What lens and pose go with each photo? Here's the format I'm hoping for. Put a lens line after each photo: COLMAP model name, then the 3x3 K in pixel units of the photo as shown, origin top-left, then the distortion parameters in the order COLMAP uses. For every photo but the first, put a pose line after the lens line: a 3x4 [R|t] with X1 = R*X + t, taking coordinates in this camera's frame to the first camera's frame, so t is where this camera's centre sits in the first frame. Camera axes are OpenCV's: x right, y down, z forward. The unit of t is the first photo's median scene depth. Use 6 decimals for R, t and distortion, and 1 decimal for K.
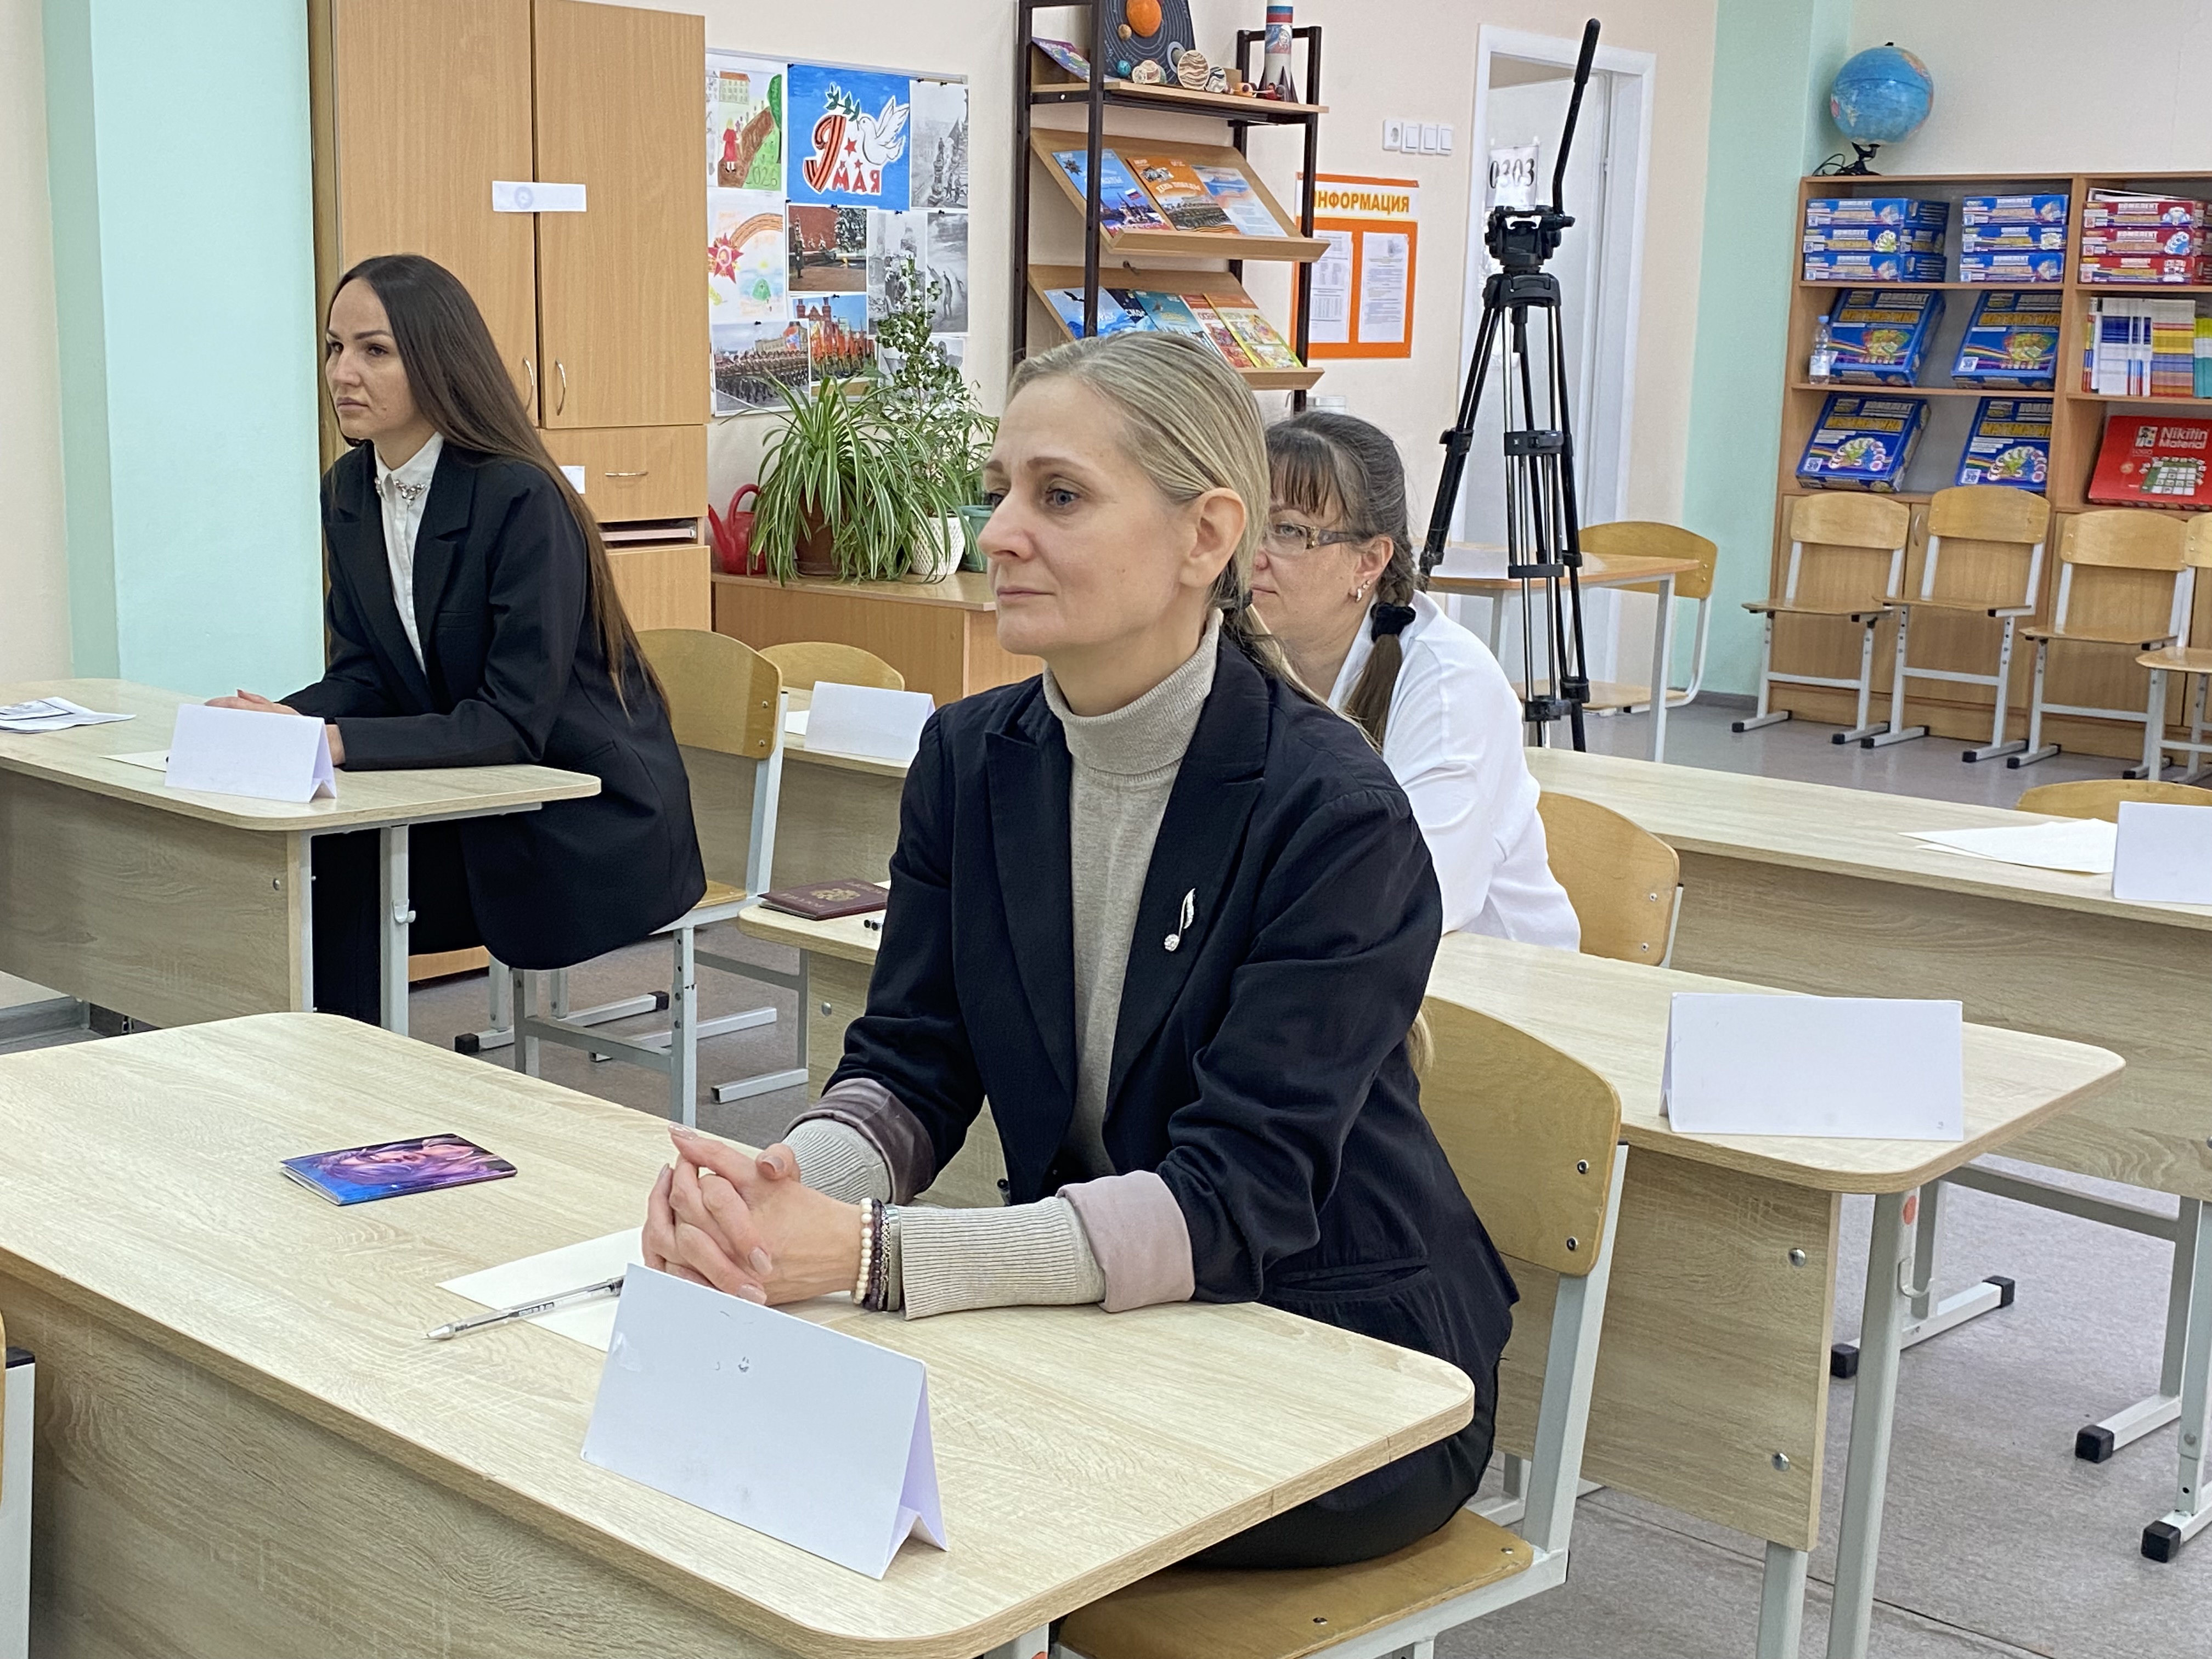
lens RADIAL K [[2782.2, 0, 1087.3], [0, 2782.2, 833.5], [0, 0, 1]] dist [0.028509, 0.000000]
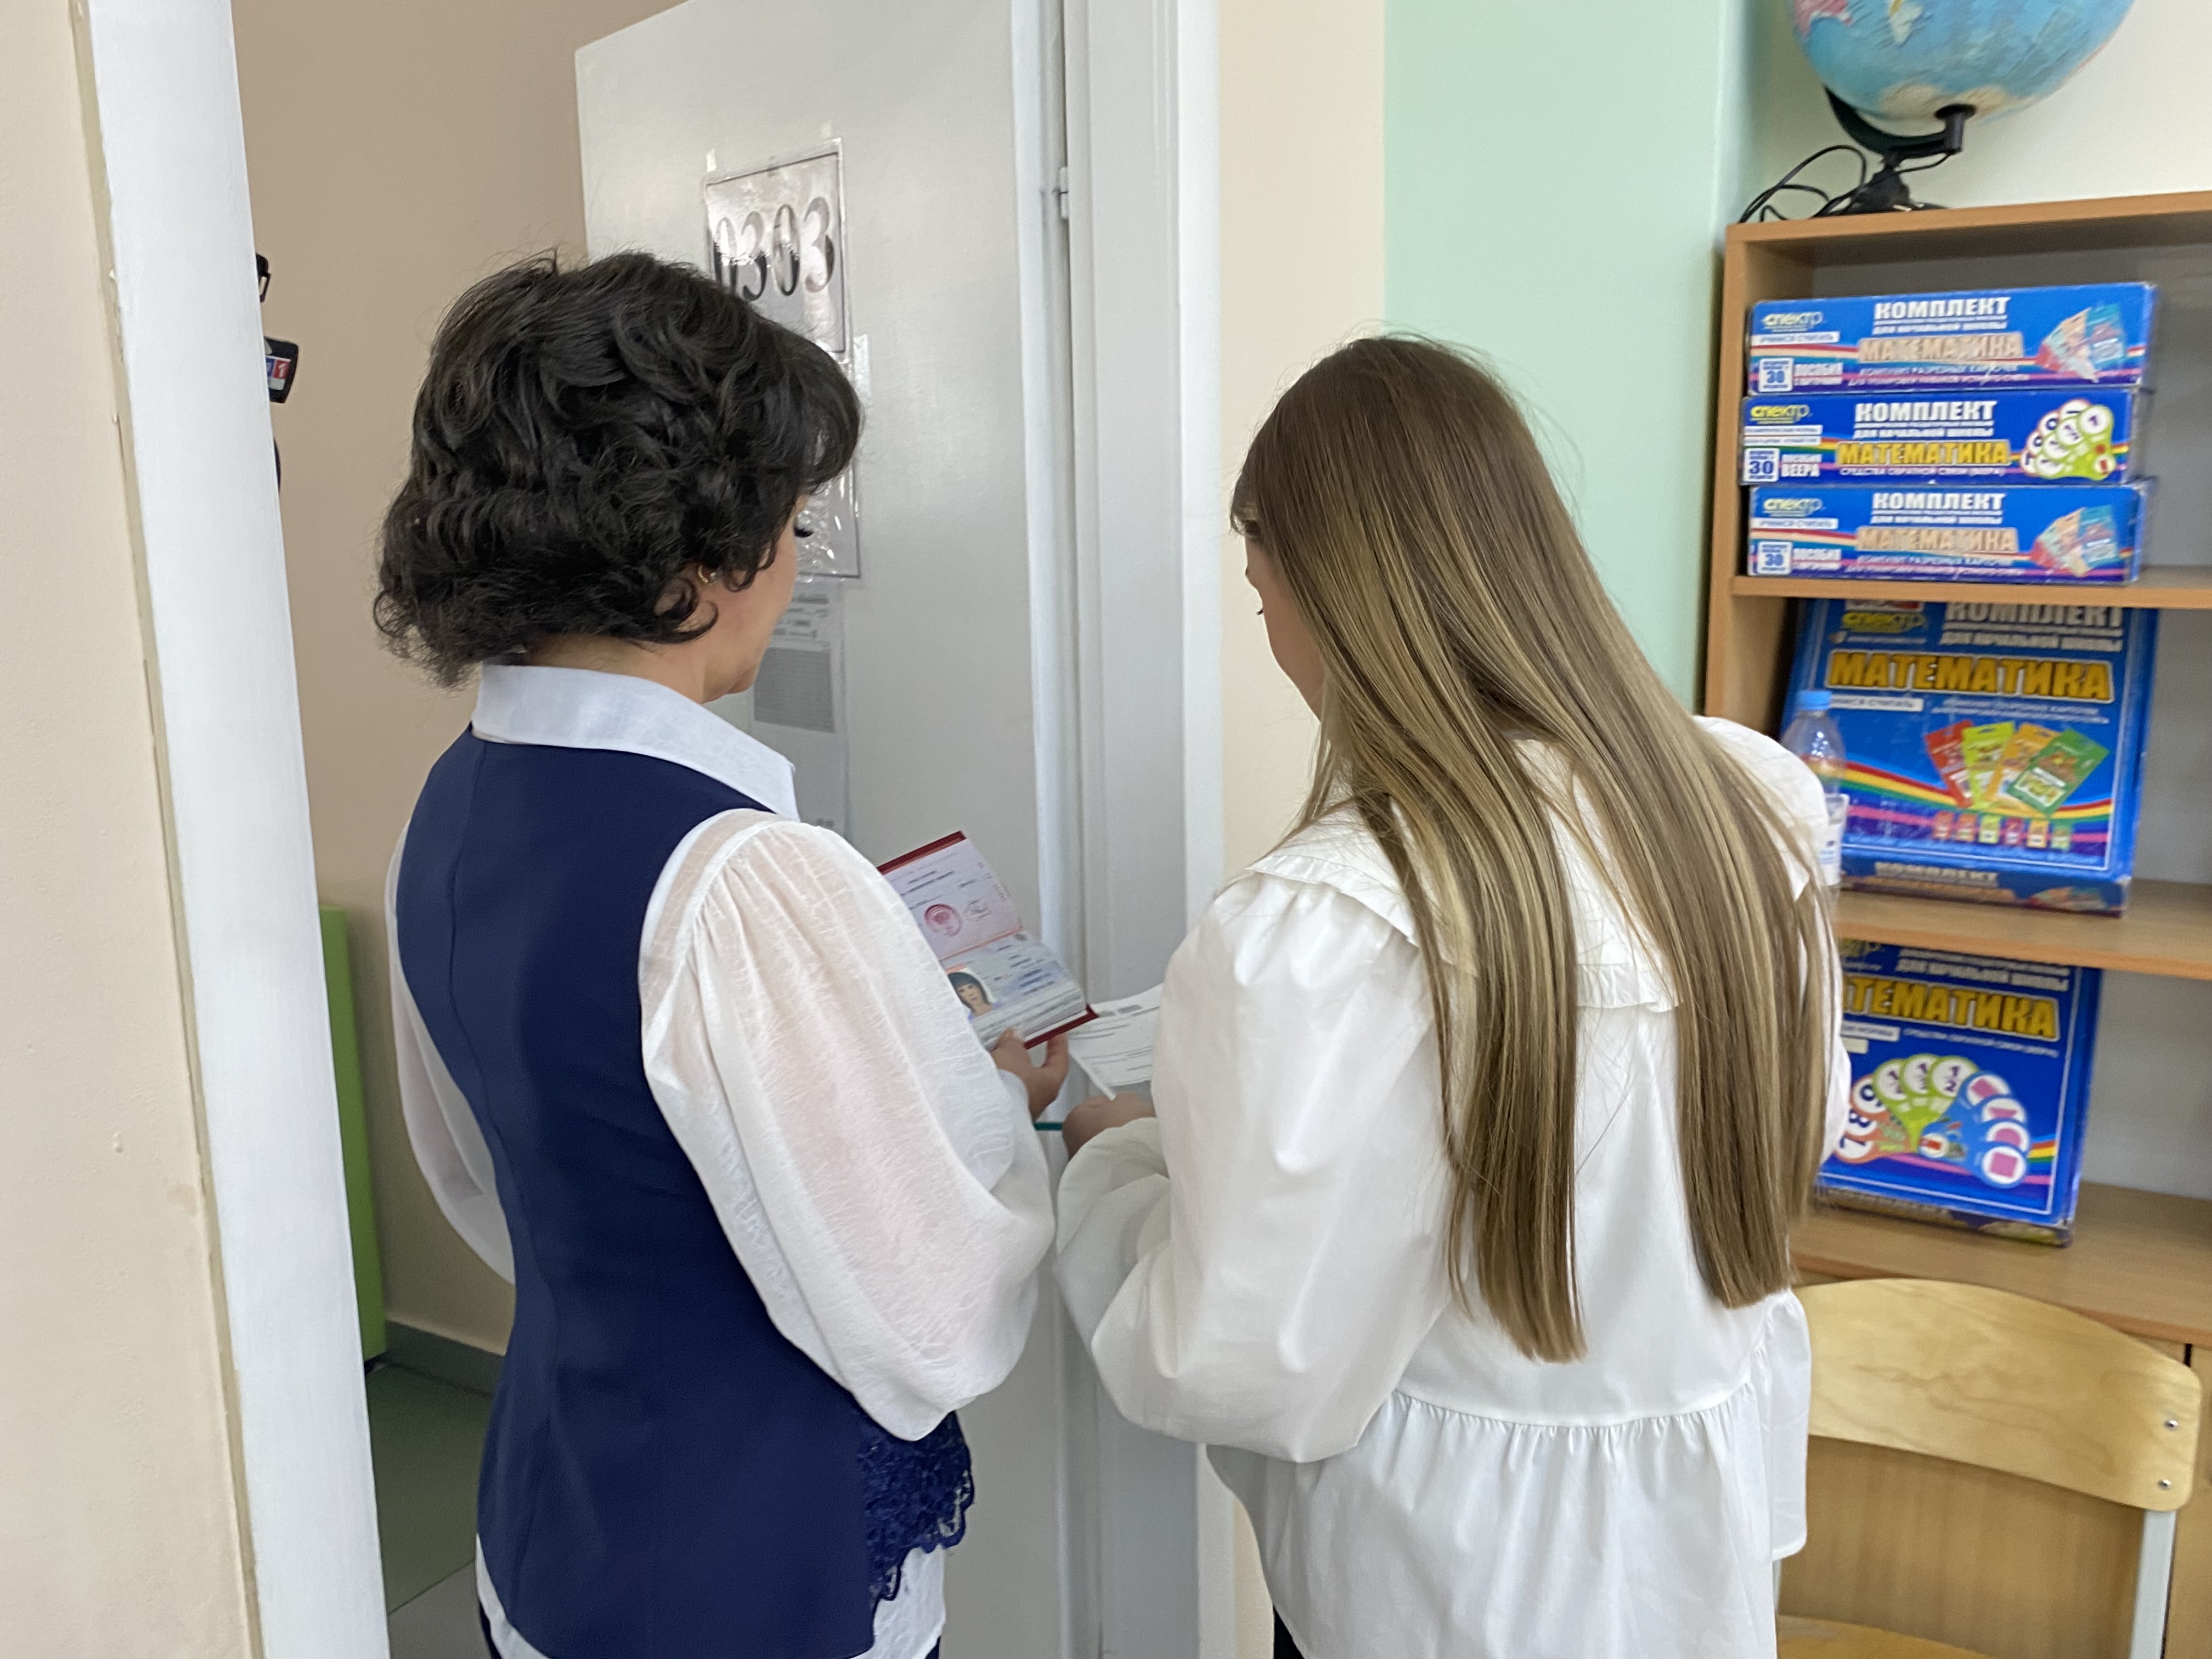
lens RADIAL K [[1937.9, 0, 1113.3], [0, 1937.9, 821.4], [0, 0, 1]] dist [0.017033, -0.028813]
pose [[0.980116, -0.077993, 0.182454, 0.230590], [0.076730, 0.996954, 0.013980, -0.275289], [-0.182989, 0.000297, 0.983115, 1.235711]]
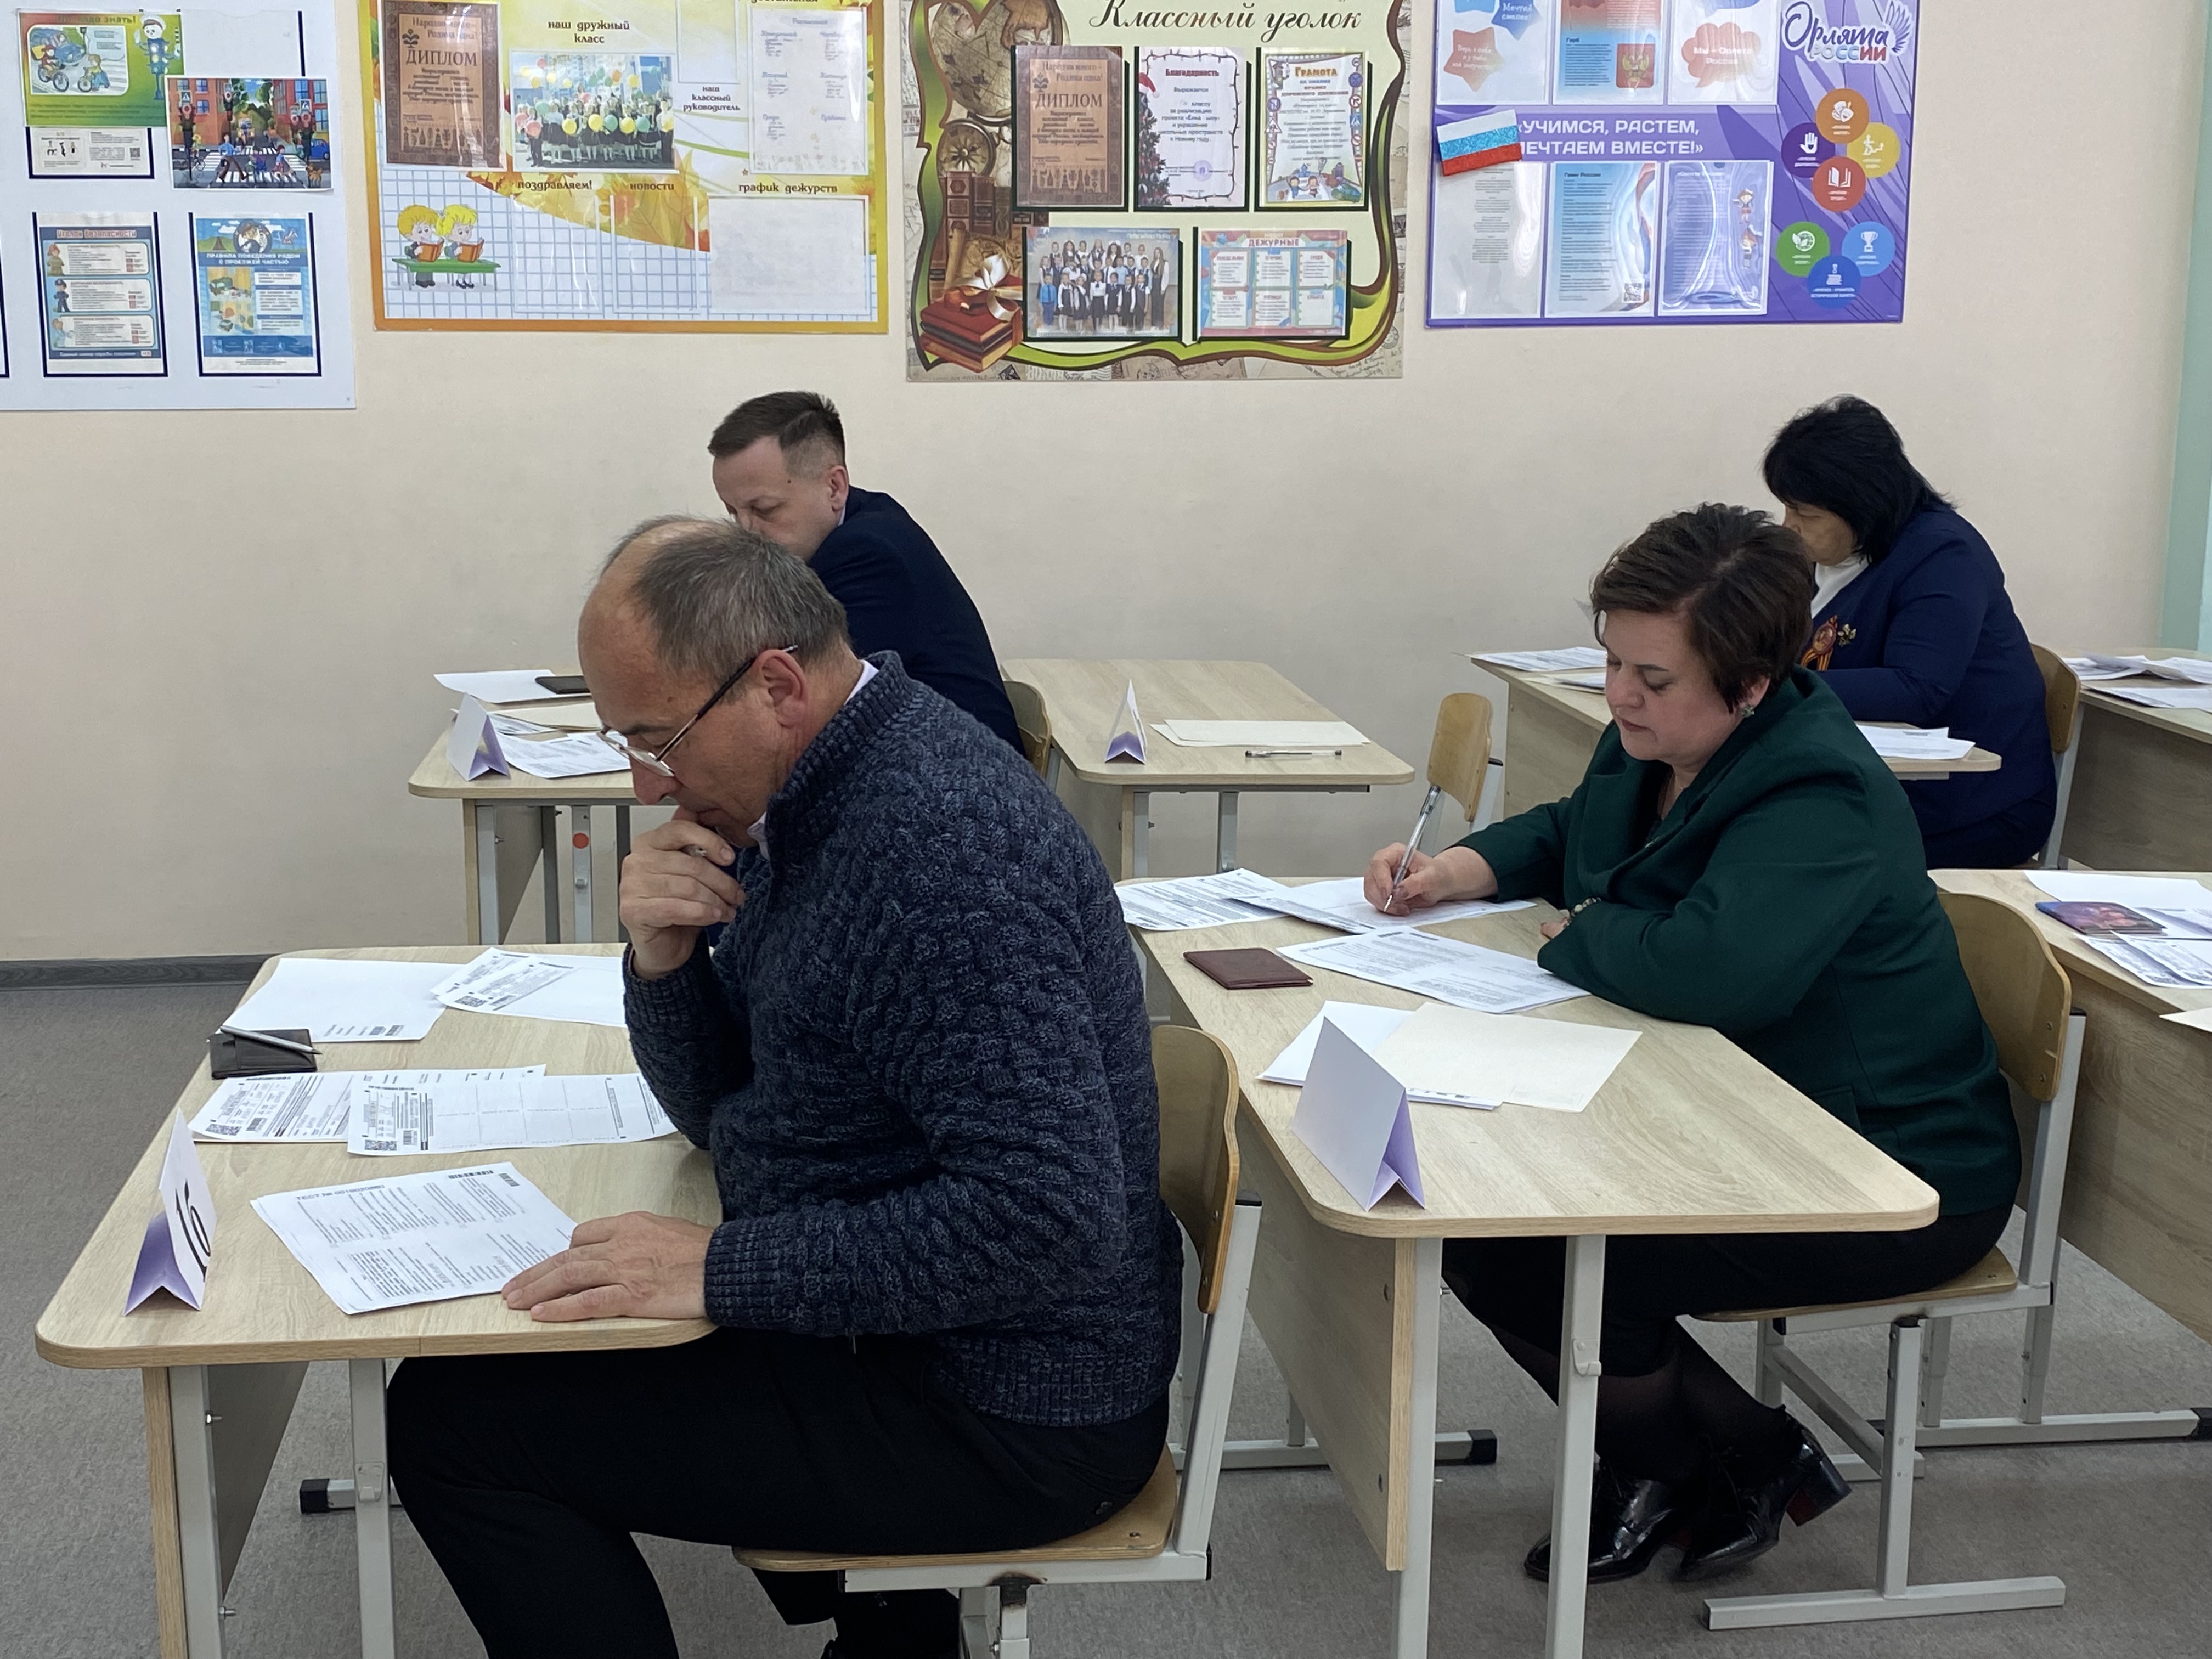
lens RADIAL K [[2791.0, 0, 1116.2], [0, 2791.0, 830.1], [0, 0, 1]] dist [0.173735, 0.000000]
pose [[0.764314, 0.114419, -0.634612, 0.069410], [-0.111465, 0.992761, 0.044746, 0.014550], [0.635137, 0.036537, 0.771535, -0.191225]]
